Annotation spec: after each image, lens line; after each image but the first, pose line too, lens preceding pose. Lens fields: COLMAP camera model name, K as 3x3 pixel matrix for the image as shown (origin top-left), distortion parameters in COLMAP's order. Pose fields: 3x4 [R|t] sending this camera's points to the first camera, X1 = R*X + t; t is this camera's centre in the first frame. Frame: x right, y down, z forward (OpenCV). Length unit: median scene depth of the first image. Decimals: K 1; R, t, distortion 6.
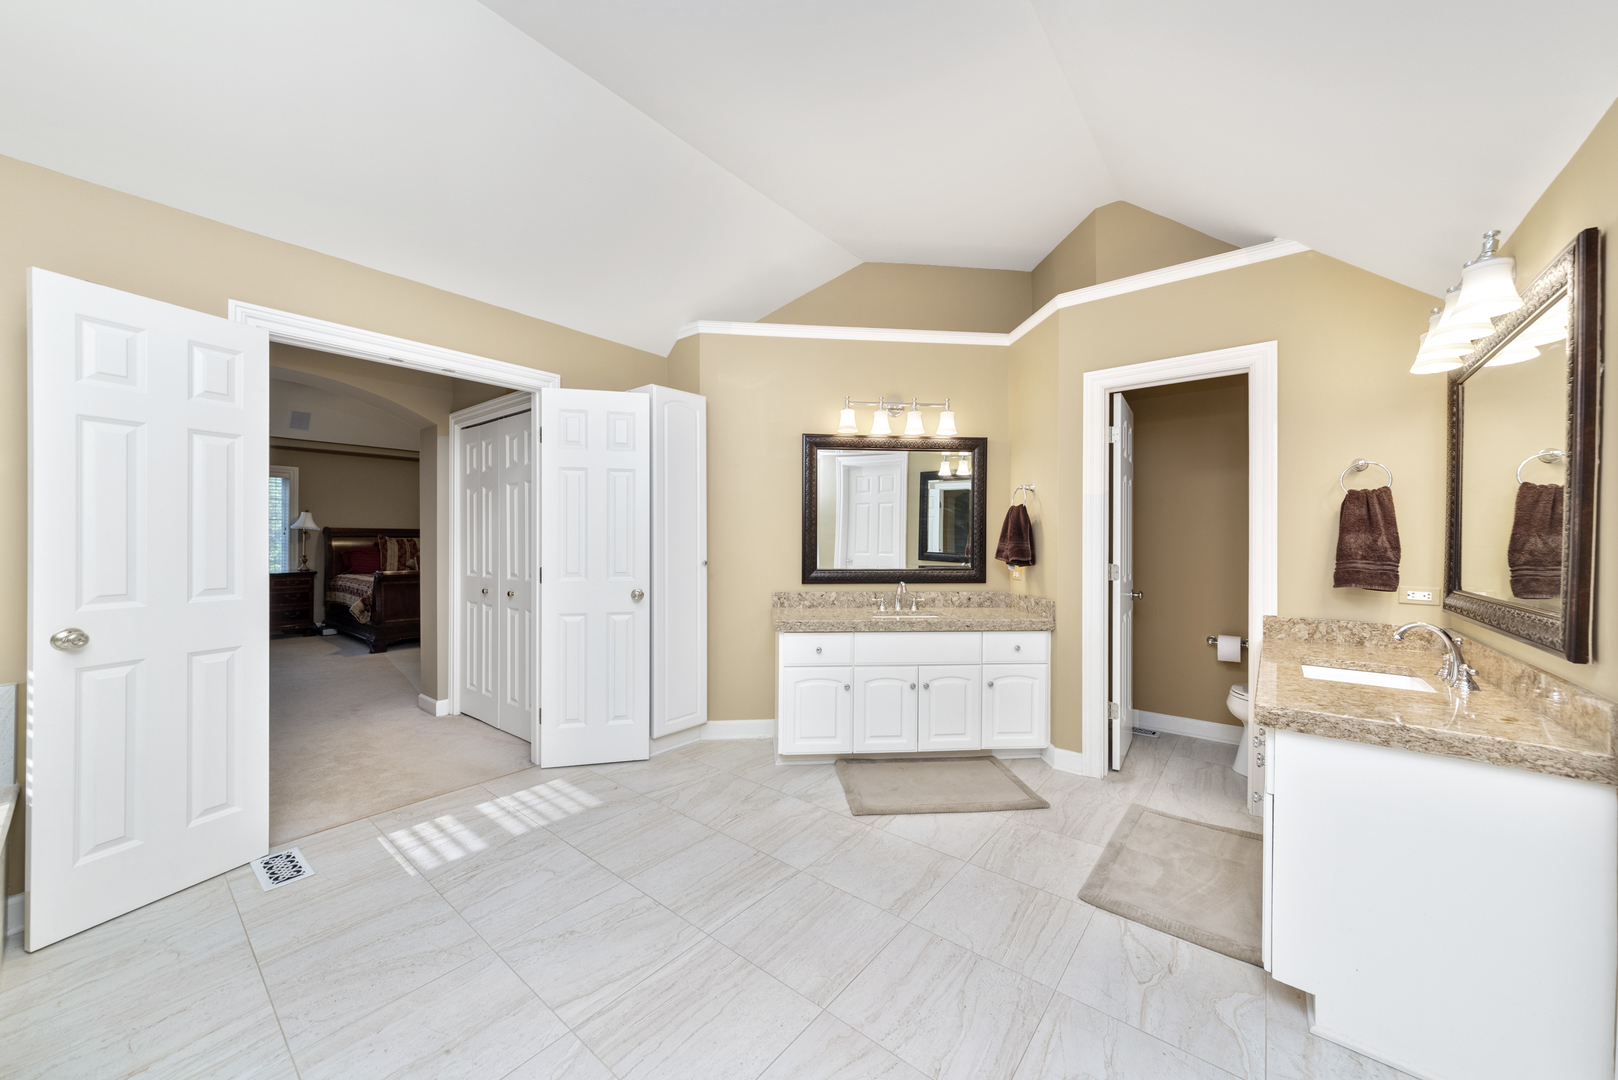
lens RADIAL K [[579.9, 0, 804.4], [0, 579.9, 544.3], [0, 0, 1]] dist [0.001729, 0.000416]
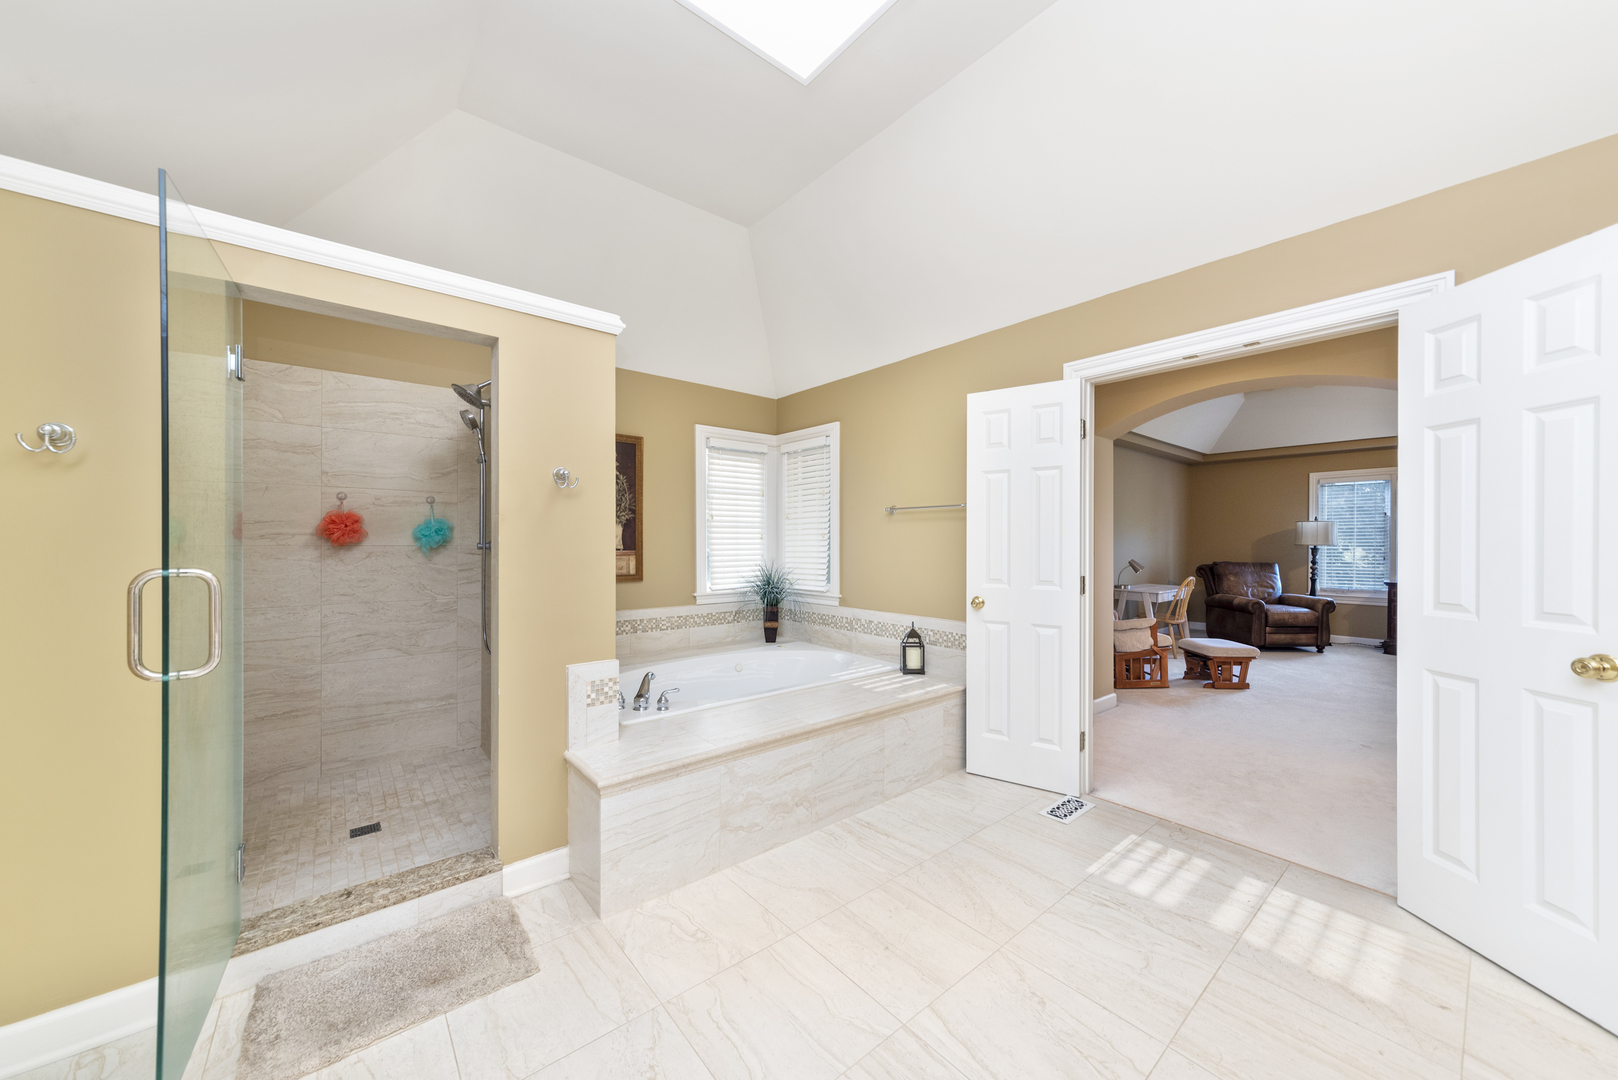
lens RADIAL K [[579.9, 0, 804.3], [0, 579.9, 535.2], [0, 0, 1]] dist [0.001729, 0.000416]
pose [[-0.193554, -0.010819, -0.981030, 0.387806], [-0.018255, 0.999806, -0.007425, -0.006163], [0.980920, 0.016472, -0.193714, 0.612113]]
